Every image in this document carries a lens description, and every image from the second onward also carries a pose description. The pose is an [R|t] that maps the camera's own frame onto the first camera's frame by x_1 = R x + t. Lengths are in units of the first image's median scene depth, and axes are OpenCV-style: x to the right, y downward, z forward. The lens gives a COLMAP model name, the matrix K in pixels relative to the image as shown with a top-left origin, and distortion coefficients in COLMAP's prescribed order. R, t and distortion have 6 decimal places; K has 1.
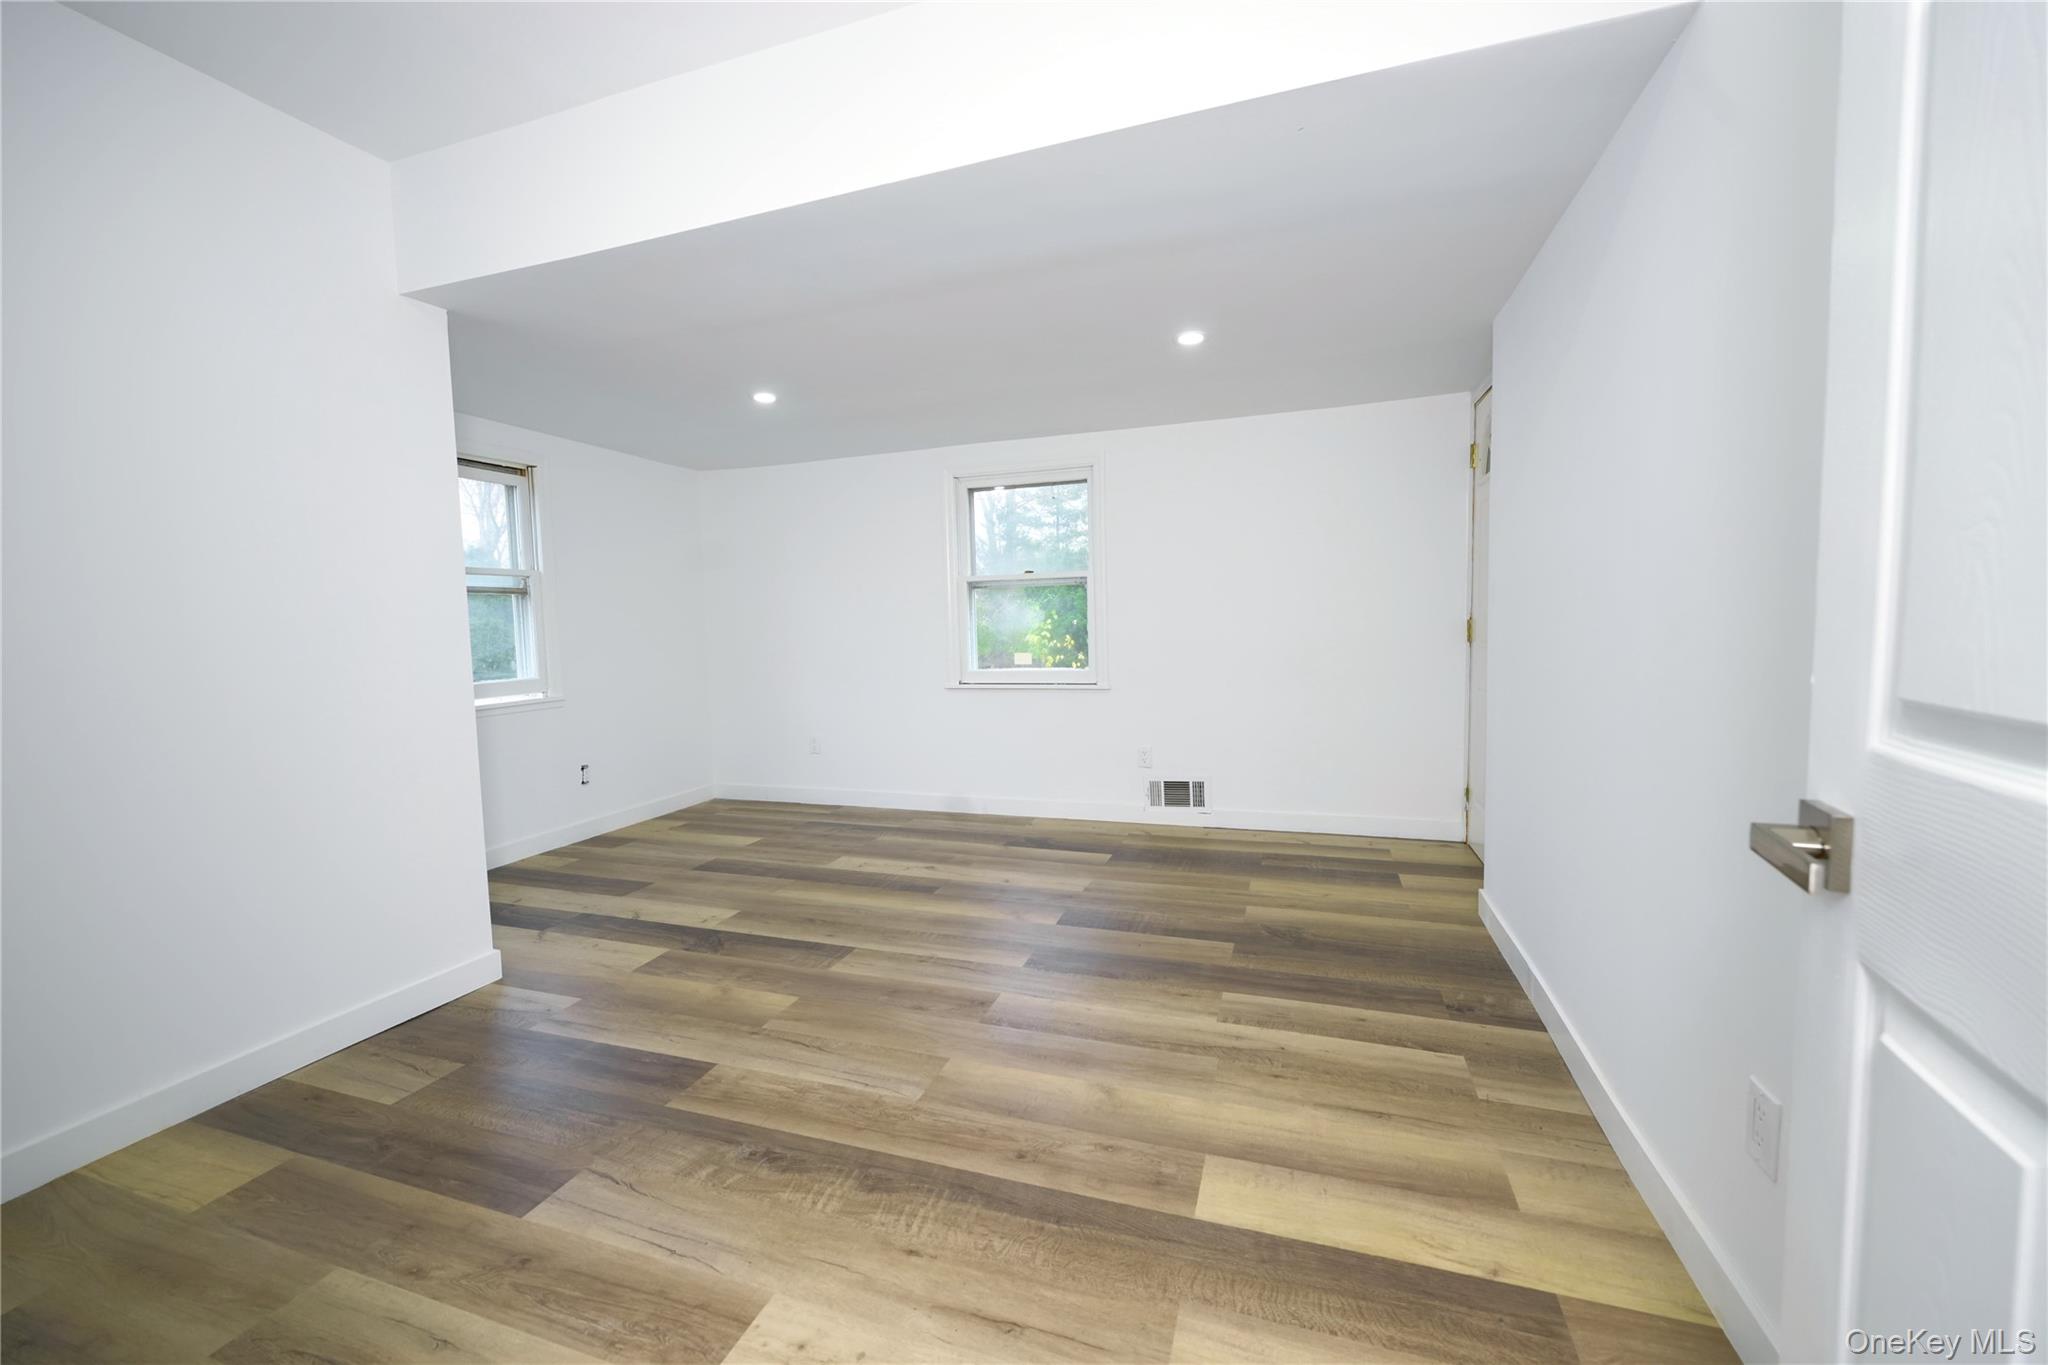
lens RADIAL K [[894.4, 0, 1023.0], [0, 894.4, 640.2], [0, 0, 1]] dist [0.037715, 0.000830]
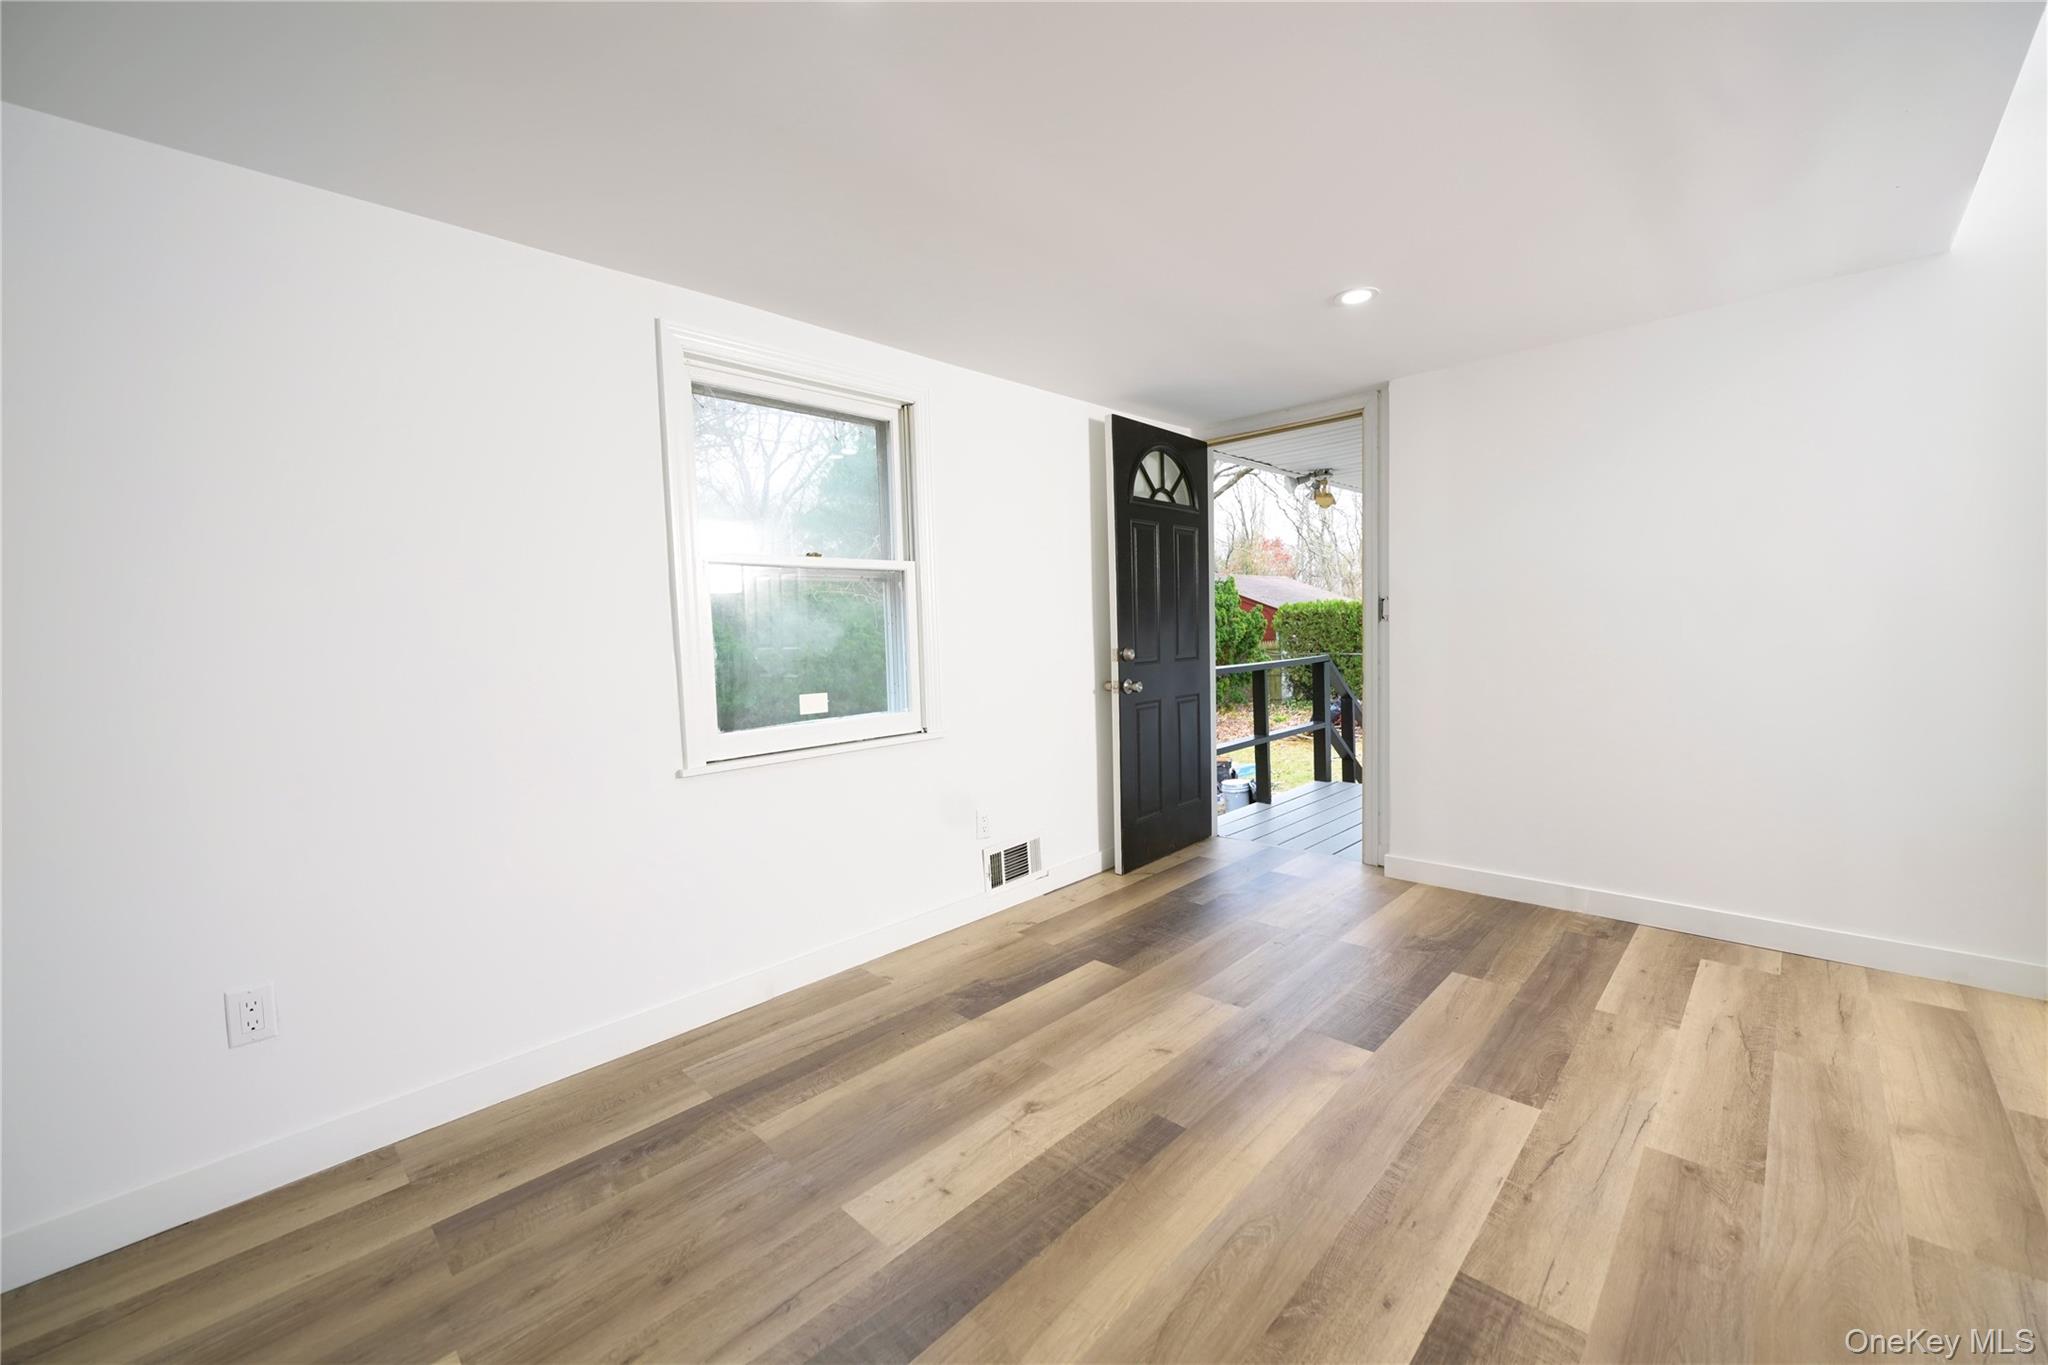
lens RADIAL K [[831.6, 0, 1027.2], [0, 831.6, 621.3], [0, 0, 1]] dist [0.006581, -0.000163]
pose [[0.360140, 0.025054, 0.932562, -0.624401], [0.037228, 0.998457, -0.041202, -0.007338], [-0.932155, 0.049555, 0.358652, 0.909964]]
